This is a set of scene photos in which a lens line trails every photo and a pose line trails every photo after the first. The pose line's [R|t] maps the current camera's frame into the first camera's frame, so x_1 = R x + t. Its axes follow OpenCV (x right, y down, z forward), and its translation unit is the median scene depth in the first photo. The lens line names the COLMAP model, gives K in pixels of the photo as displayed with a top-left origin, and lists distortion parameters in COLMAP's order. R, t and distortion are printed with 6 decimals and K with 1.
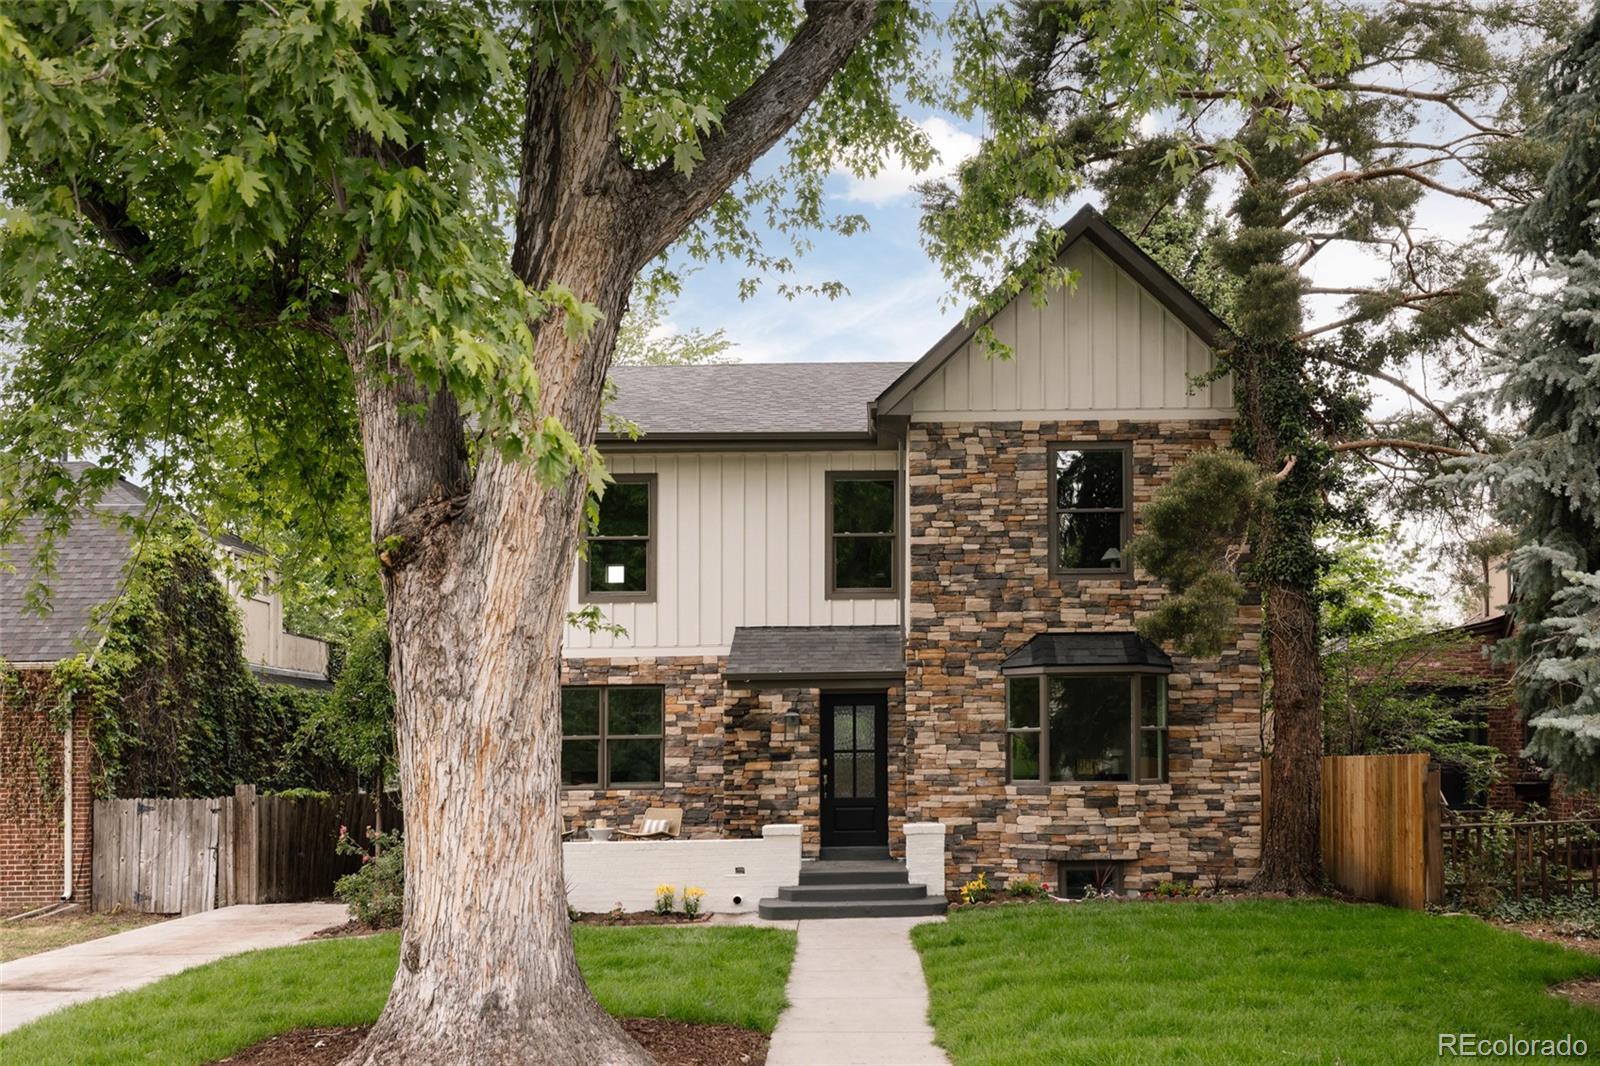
lens RADIAL K [[1338.0, 0, 902.4], [0, 1338.0, 636.1], [0, 0, 1]] dist [-0.001119, -0.010235]
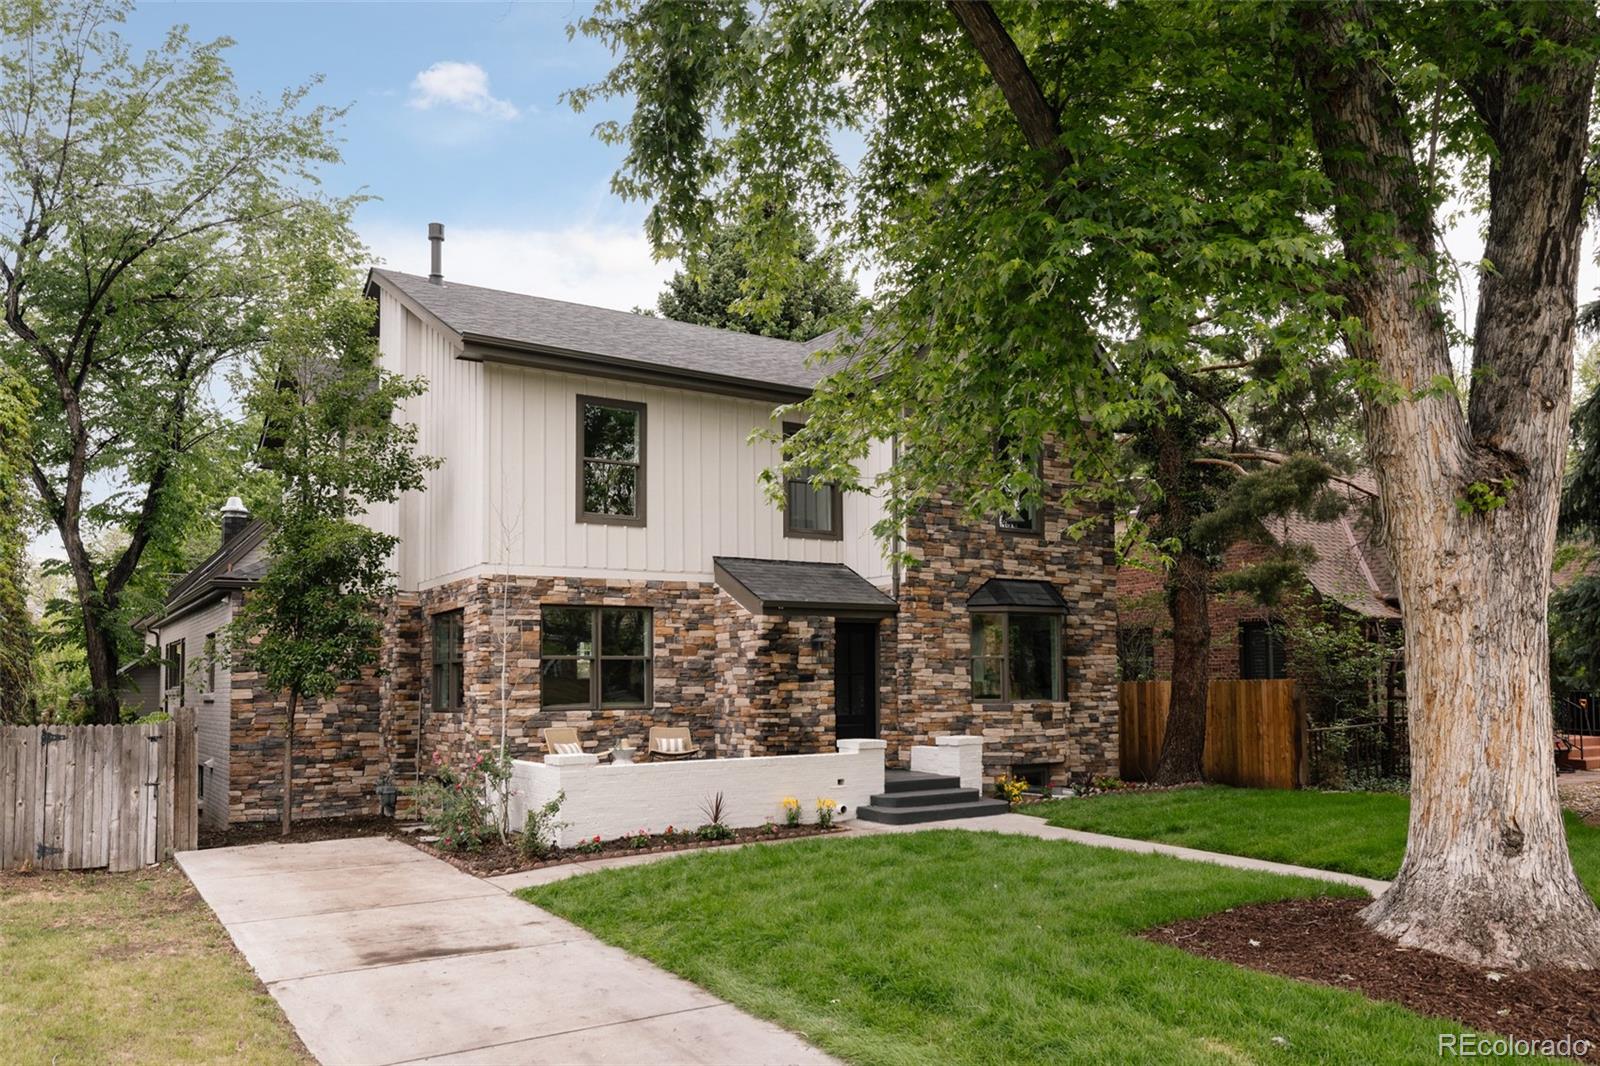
lens RADIAL K [[1152.2, 0, 793.1], [0, 1152.2, 533.9], [0, 0, 1]] dist [-0.001050, -0.004405]
pose [[0.850588, 0.073283, 0.520701, -0.600678], [-0.051752, 0.997100, -0.055791, 0.025626], [-0.523280, 0.020508, 0.851914, 0.198232]]
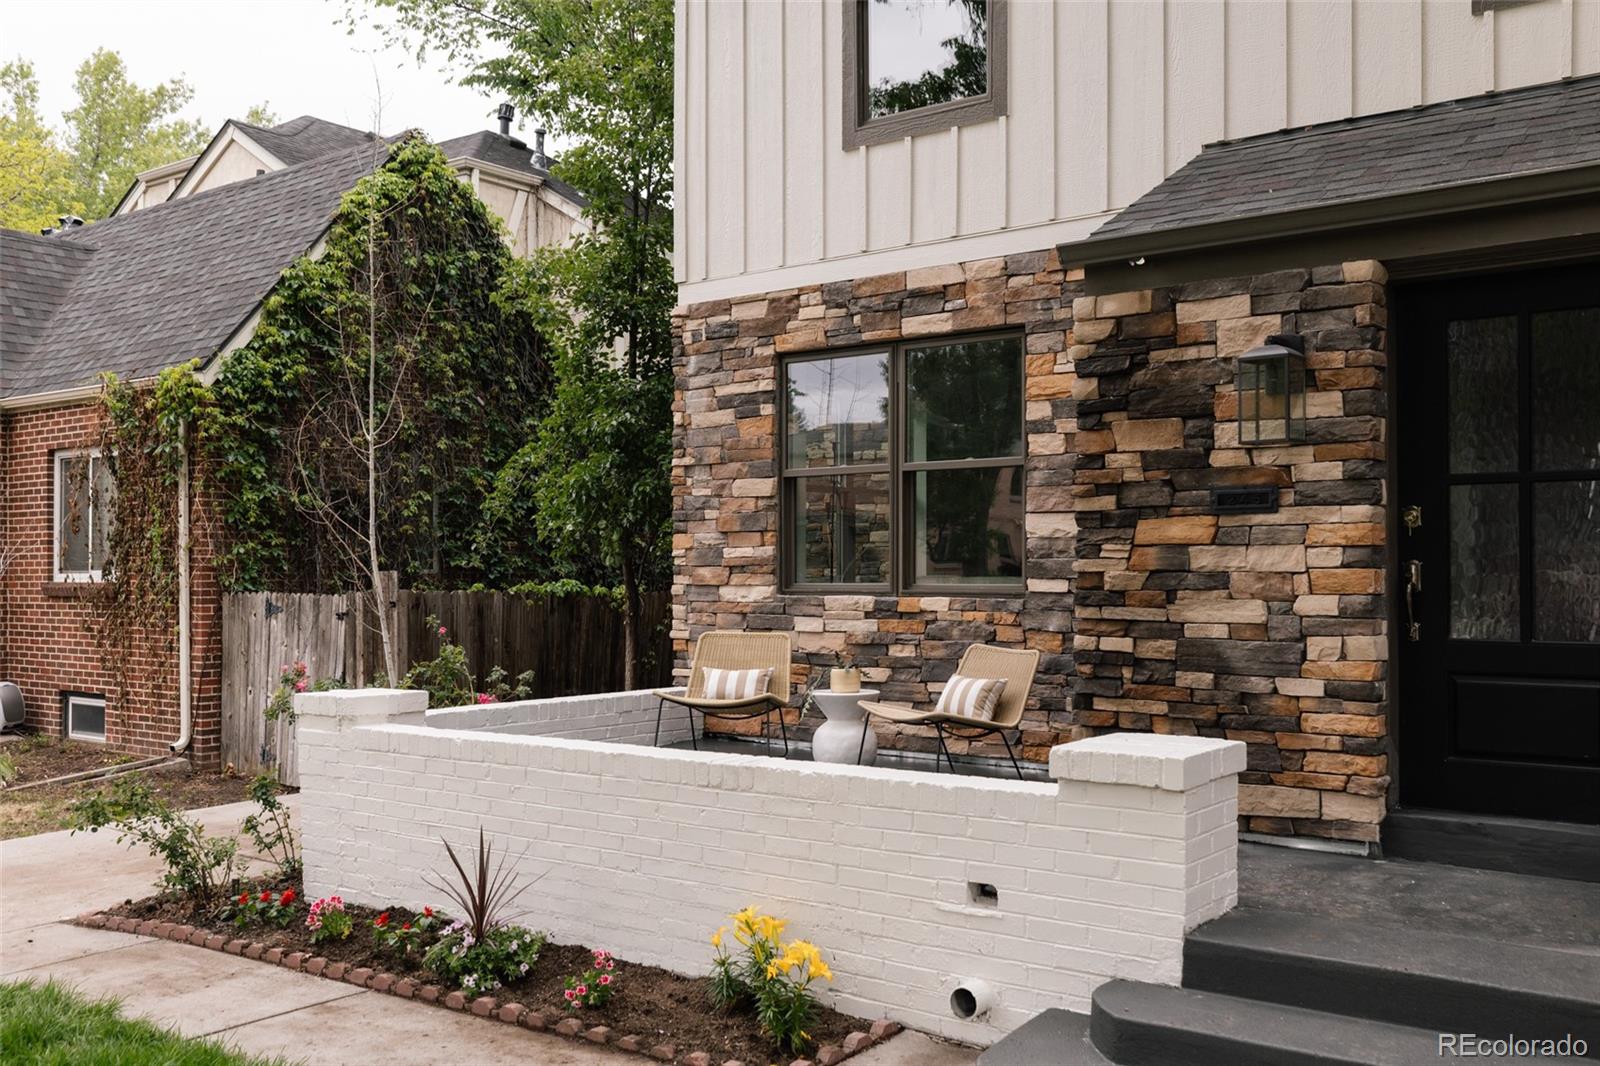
lens RADIAL K [[1475.3, 0, 798.9], [0, 1475.3, 528.6], [0, 0, 1]] dist [0.013076, 0.000000]
pose [[0.783843, -0.005508, -0.620934, 0.036872], [0.051815, 0.997053, 0.056565, 0.072657], [0.618793, -0.076512, 0.781819, 0.676375]]
